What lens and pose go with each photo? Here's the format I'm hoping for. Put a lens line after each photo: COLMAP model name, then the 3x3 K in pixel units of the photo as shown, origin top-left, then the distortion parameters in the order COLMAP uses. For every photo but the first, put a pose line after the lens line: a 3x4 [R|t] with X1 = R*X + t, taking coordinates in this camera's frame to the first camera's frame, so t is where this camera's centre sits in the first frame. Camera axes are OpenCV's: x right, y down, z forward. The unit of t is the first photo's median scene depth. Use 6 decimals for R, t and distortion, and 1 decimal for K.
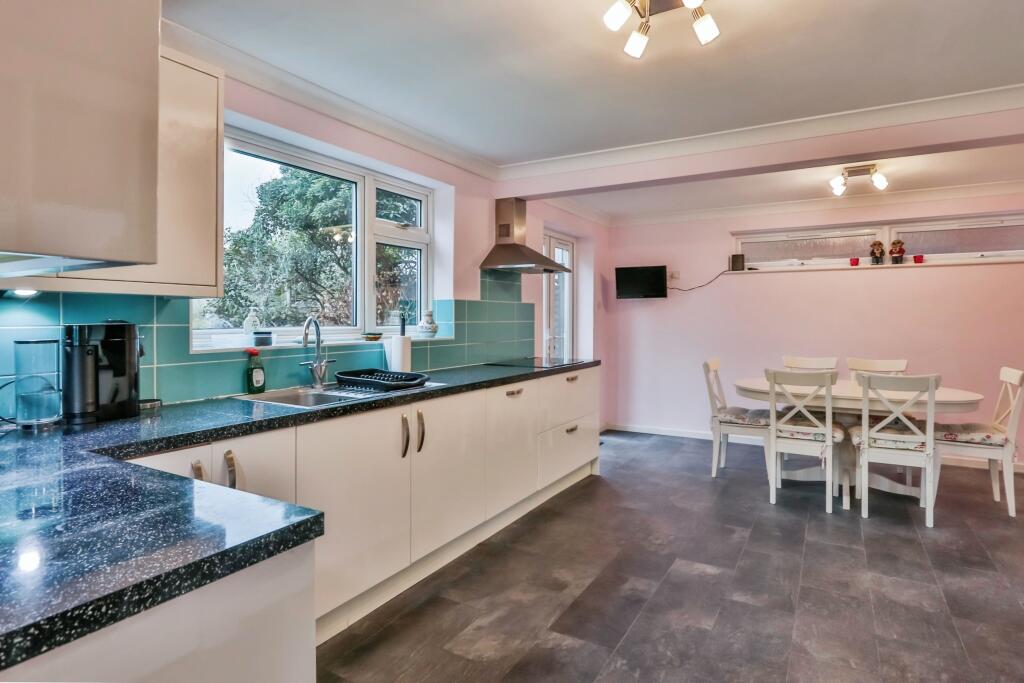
lens RADIAL K [[543.6, 0, 518.4], [0, 543.6, 335.9], [0, 0, 1]] dist [-0.017278, 0.001493]
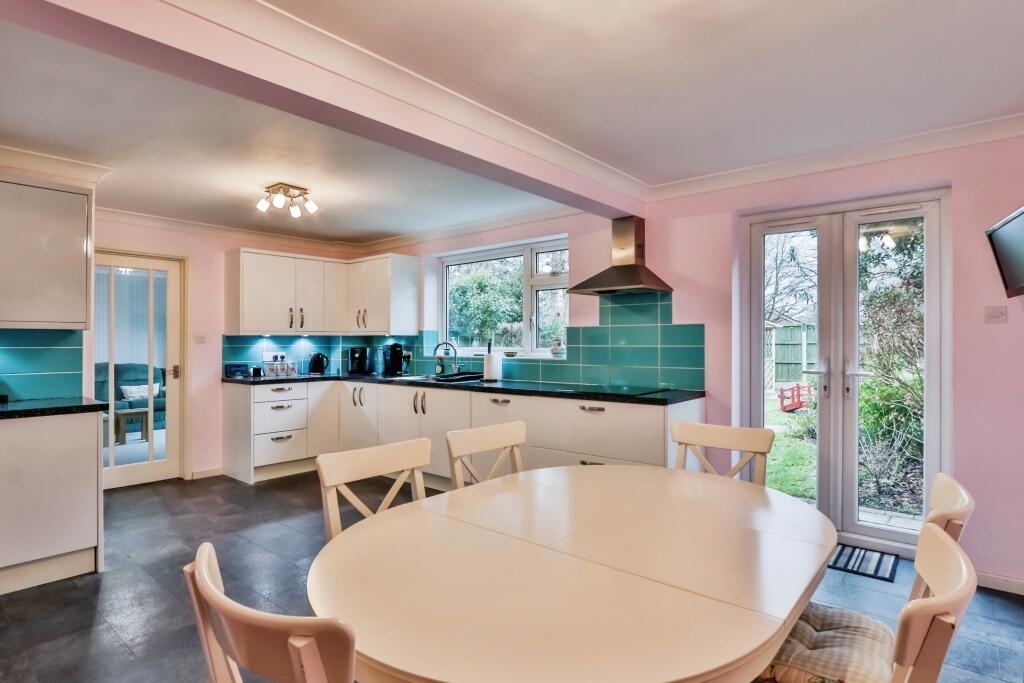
lens RADIAL K [[543.6, 0, 518.4], [0, 543.6, 335.9], [0, 0, 1]] dist [-0.017278, 0.001493]
pose [[-0.172755, -0.008356, -0.984929, 1.050345], [-0.027174, 0.999624, -0.003715, -0.037944], [0.984590, 0.026122, -0.172917, 1.073327]]
